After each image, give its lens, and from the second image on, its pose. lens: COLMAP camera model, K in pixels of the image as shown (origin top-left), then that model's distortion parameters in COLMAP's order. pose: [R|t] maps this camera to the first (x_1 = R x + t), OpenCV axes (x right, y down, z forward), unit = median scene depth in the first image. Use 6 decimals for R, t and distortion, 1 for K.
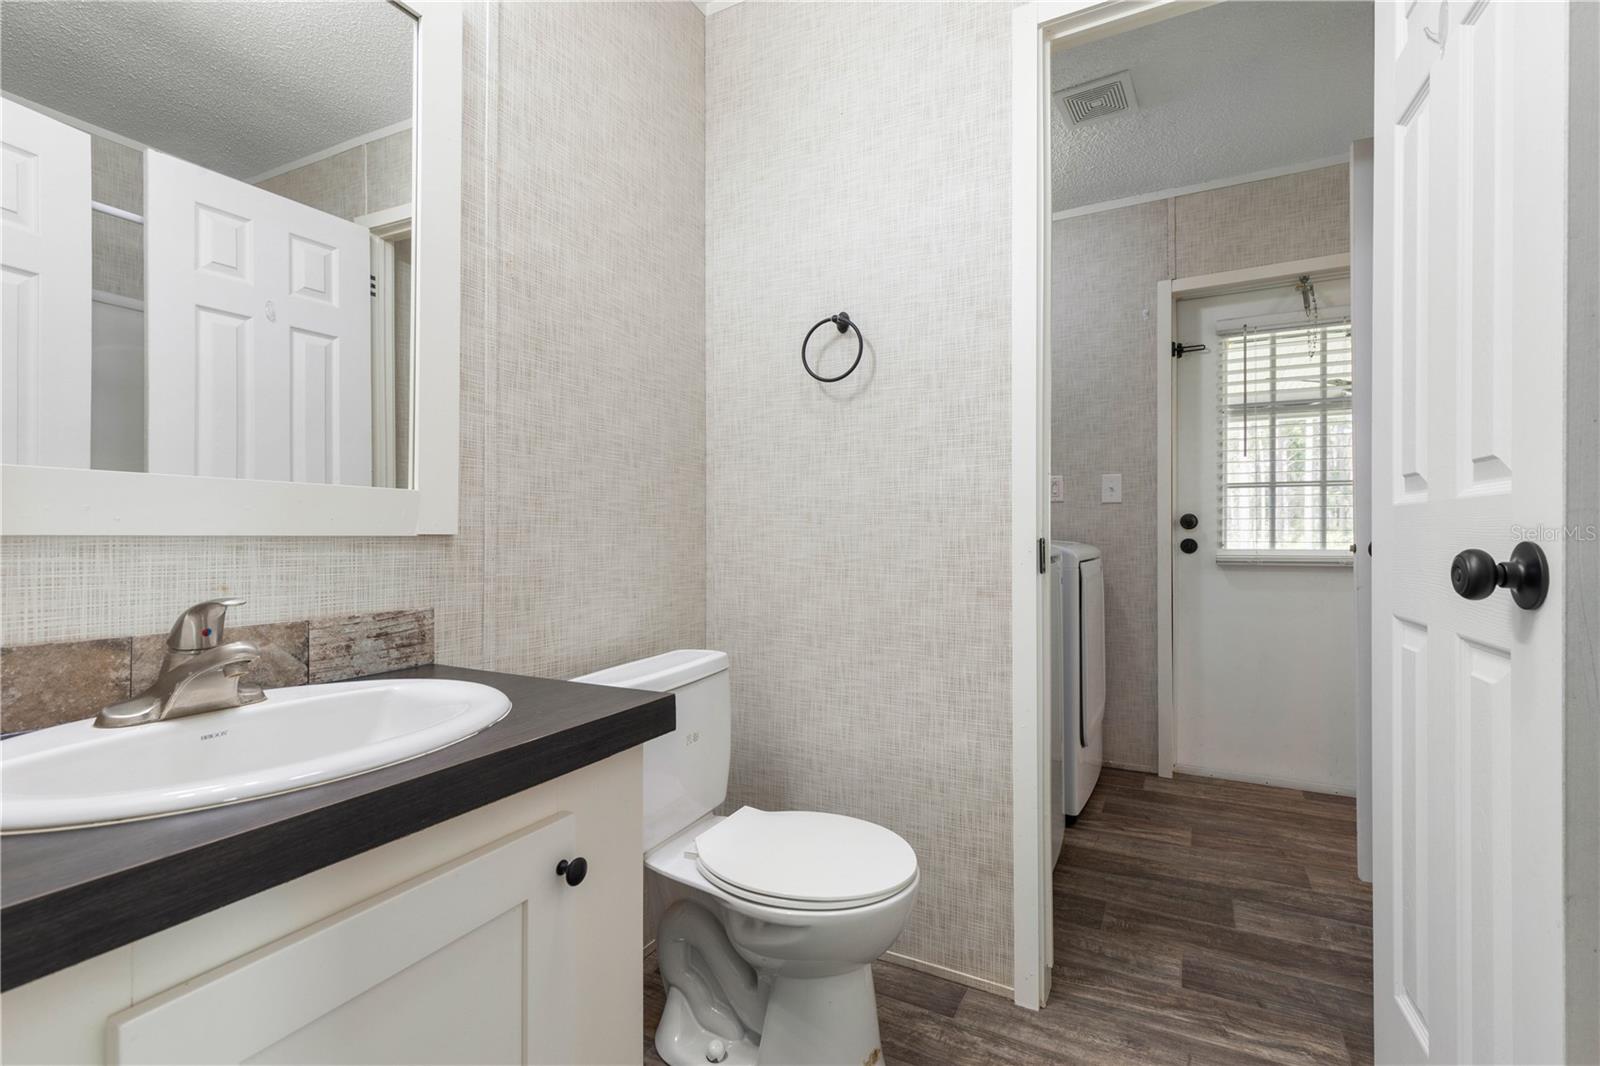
lens RADIAL K [[742.2, 0, 800.0], [0, 742.2, 533.0], [0, 0, 1]] dist [0.012383, -0.000098]
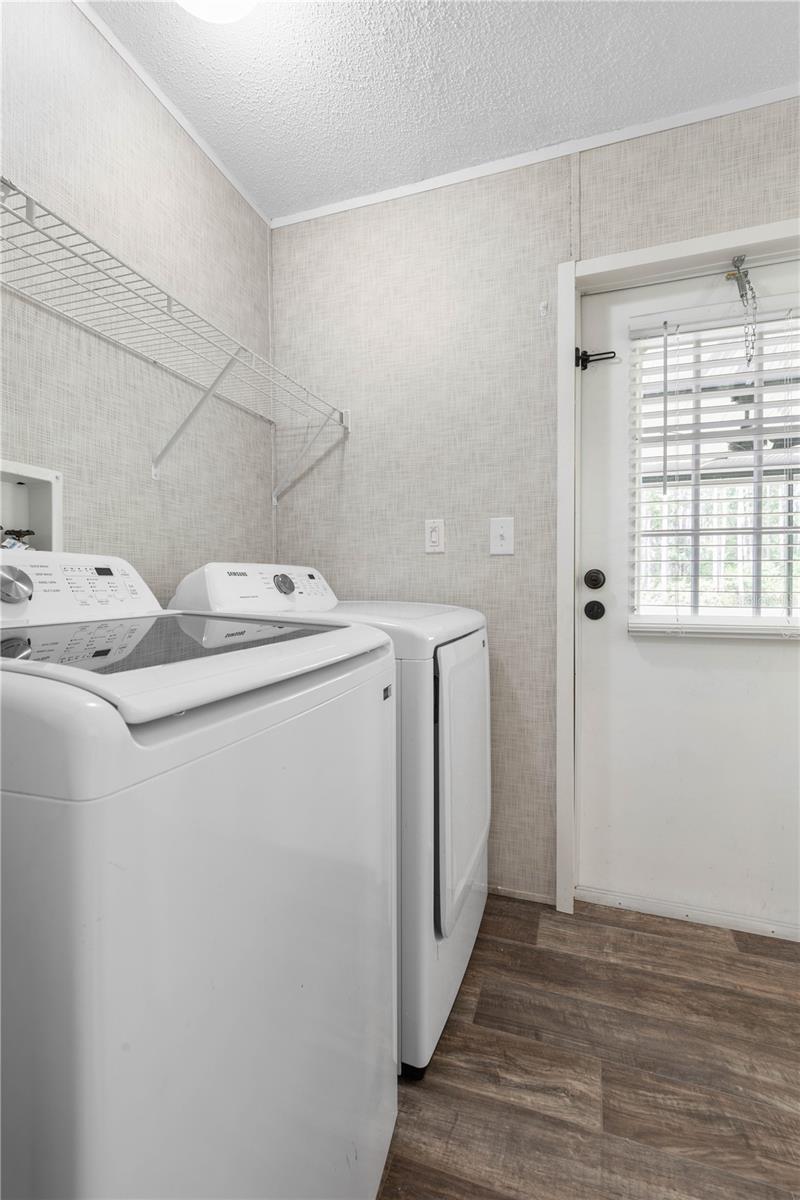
lens RADIAL K [[545.4, 0, 396.1], [0, 545.4, 588.1], [0, 0, 1]] dist [0.003761, -0.000123]
pose [[0.988920, 0.001400, 0.148441, 0.234212], [-0.002426, 0.999974, 0.006730, -0.009524], [-0.148427, -0.007015, 0.988898, 0.471203]]
